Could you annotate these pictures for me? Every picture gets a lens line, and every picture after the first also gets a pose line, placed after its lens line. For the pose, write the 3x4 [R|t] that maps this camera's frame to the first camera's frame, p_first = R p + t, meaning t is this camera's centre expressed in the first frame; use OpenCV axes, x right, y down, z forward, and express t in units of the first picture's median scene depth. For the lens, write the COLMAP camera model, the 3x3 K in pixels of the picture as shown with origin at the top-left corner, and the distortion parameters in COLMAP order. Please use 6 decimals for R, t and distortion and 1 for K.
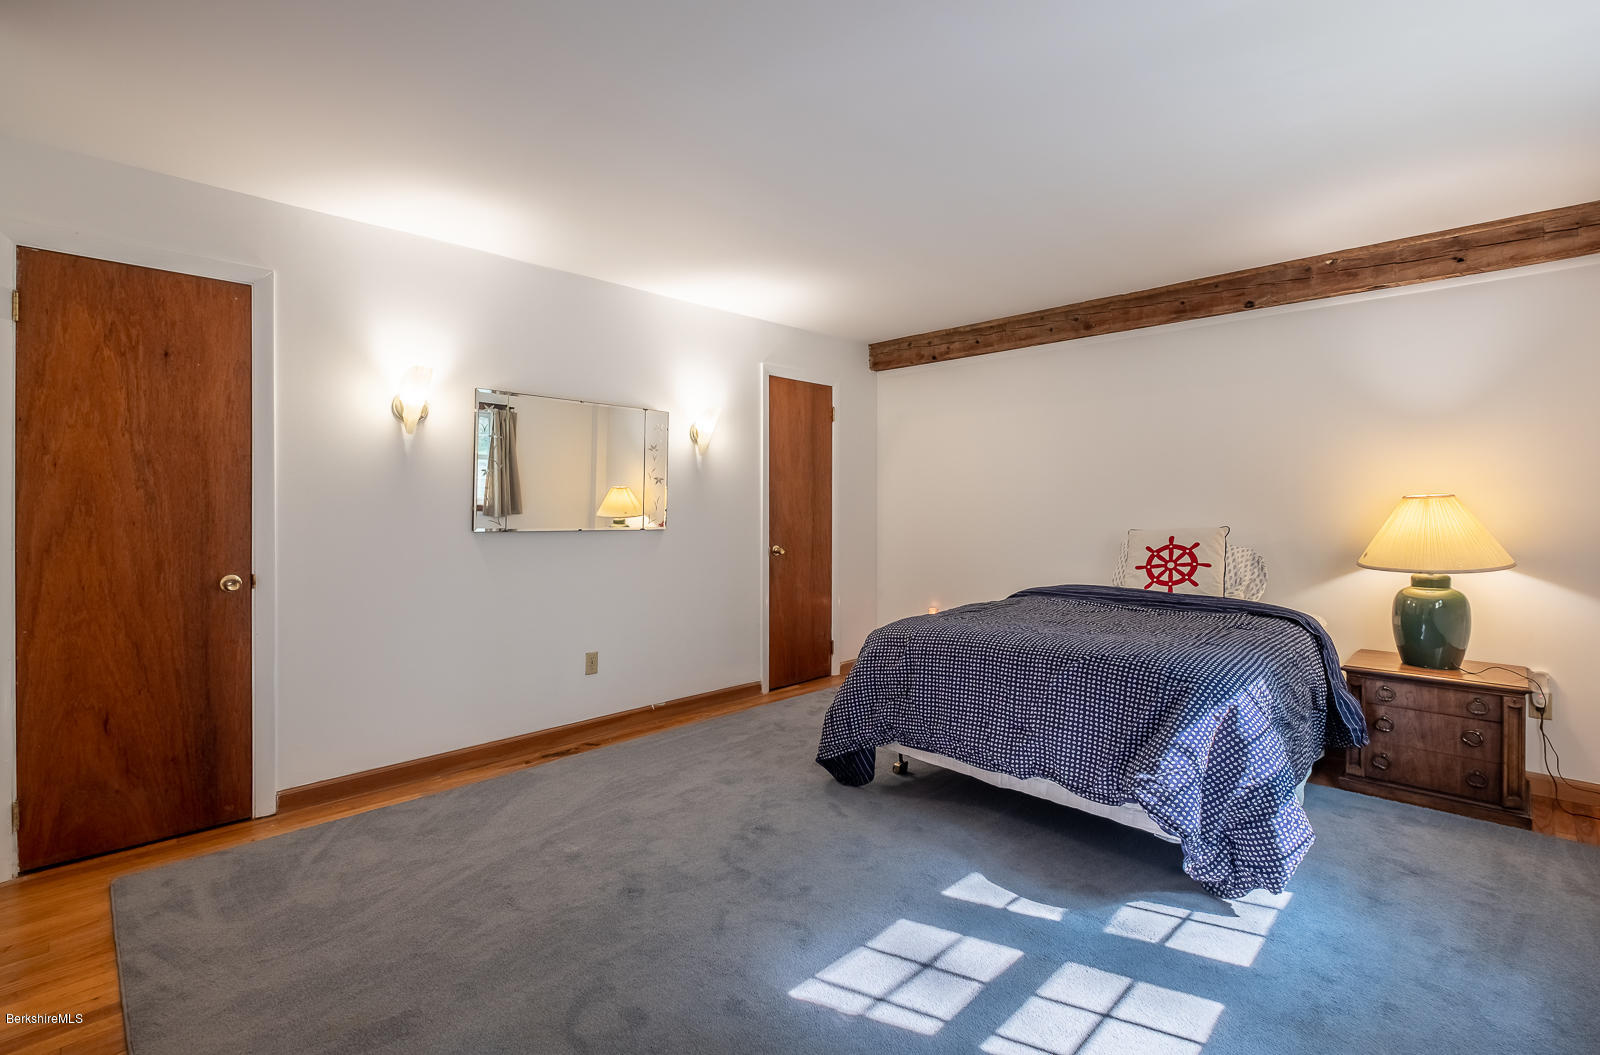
lens RADIAL K [[729.1, 0, 798.7], [0, 729.1, 513.8], [0, 0, 1]] dist [-0.001394, -0.000320]
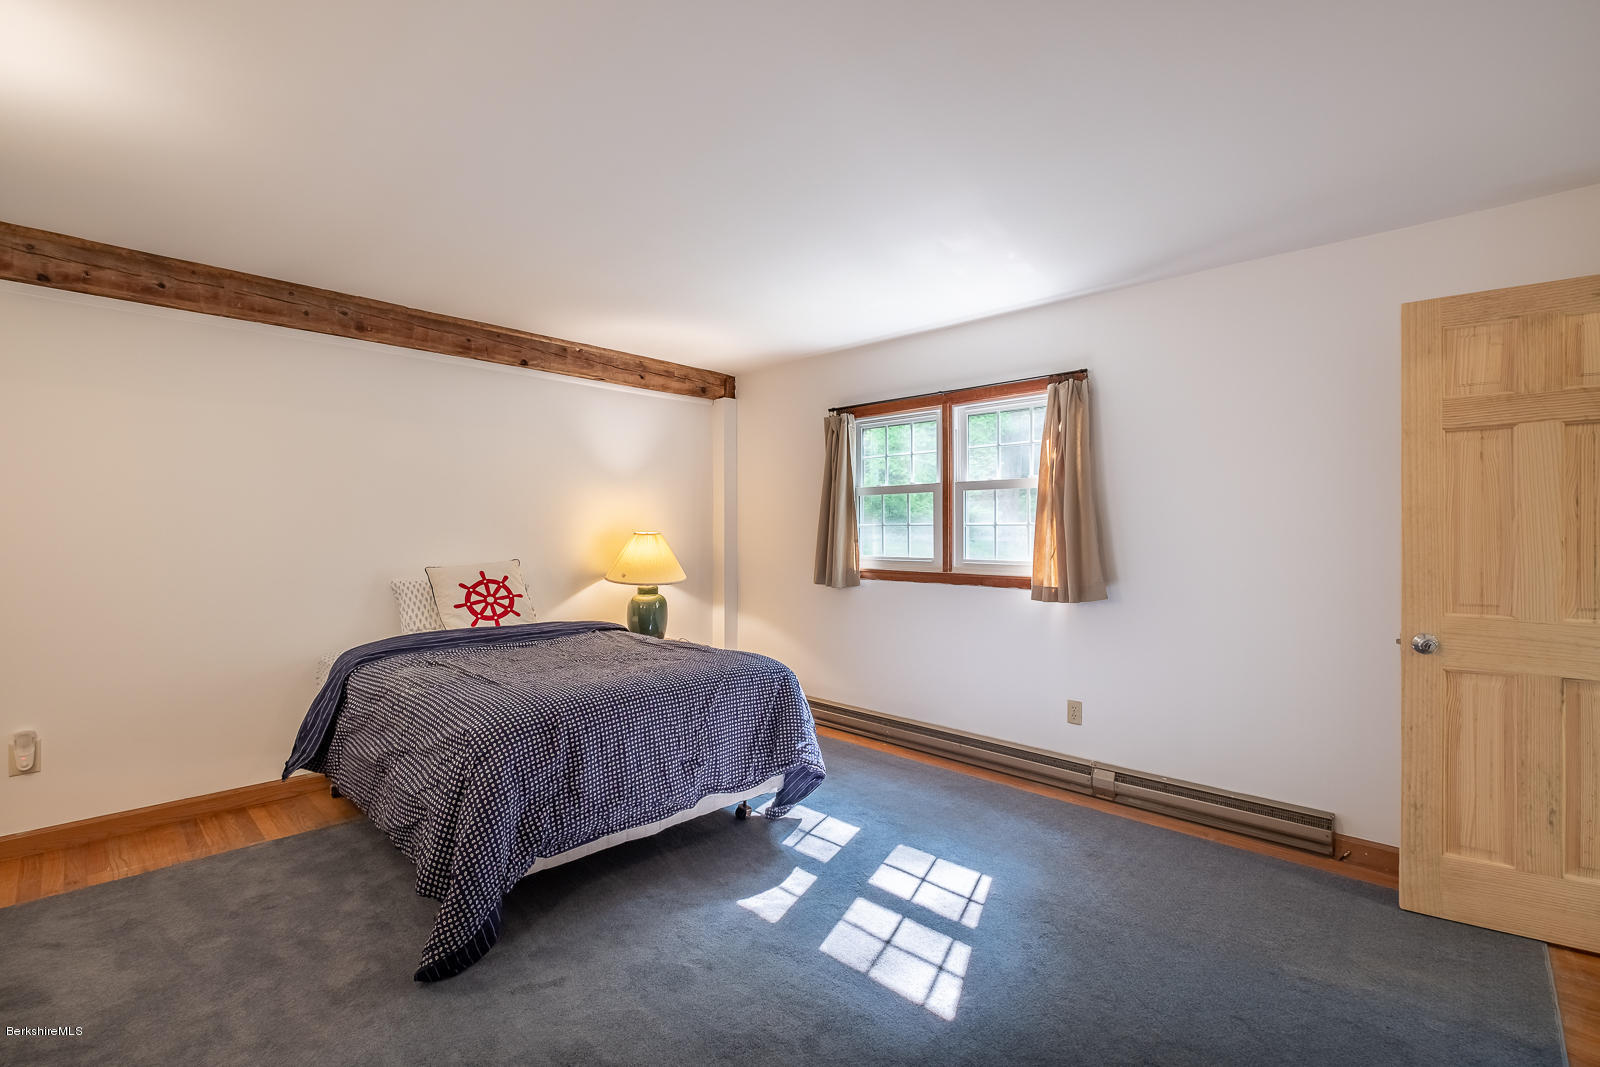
lens RADIAL K [[711.3, 0, 800.0], [0, 711.3, 533.5], [0, 0, 1]] dist [-0.001046, -0.000170]
pose [[-0.016035, -0.007658, 0.999842, -0.493372], [0.005863, 0.999953, 0.007753, -0.027335], [-0.999854, 0.005986, -0.015989, 0.586413]]
